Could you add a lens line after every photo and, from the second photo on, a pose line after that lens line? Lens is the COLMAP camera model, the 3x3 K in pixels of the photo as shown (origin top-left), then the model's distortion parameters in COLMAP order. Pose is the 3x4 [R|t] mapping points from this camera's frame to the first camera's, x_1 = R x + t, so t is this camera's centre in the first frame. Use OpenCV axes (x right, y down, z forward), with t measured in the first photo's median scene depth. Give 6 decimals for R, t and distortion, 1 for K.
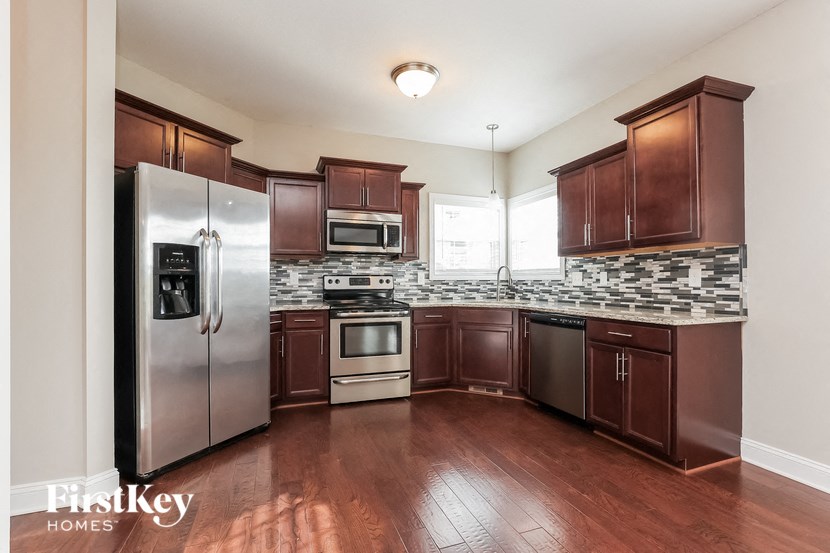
lens RADIAL K [[375.7, 0, 414.0], [0, 375.7, 273.7], [0, 0, 1]] dist [0.000478, 0.000136]
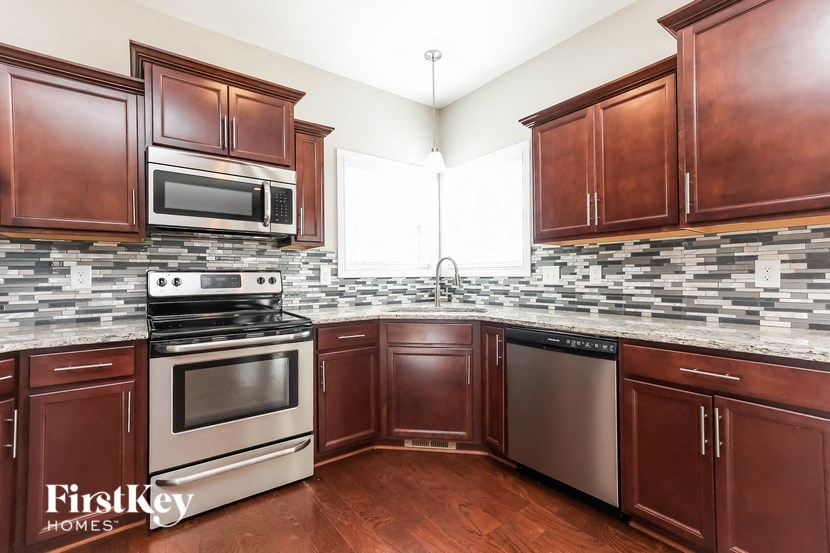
lens RADIAL K [[375.7, 0, 414.0], [0, 375.7, 273.7], [0, 0, 1]] dist [0.000478, 0.000136]
pose [[0.958277, -0.003724, 0.285817, -0.025582], [0.000335, 0.999929, 0.011903, 0.001986], [-0.285842, -0.011311, 0.958210, 0.382297]]
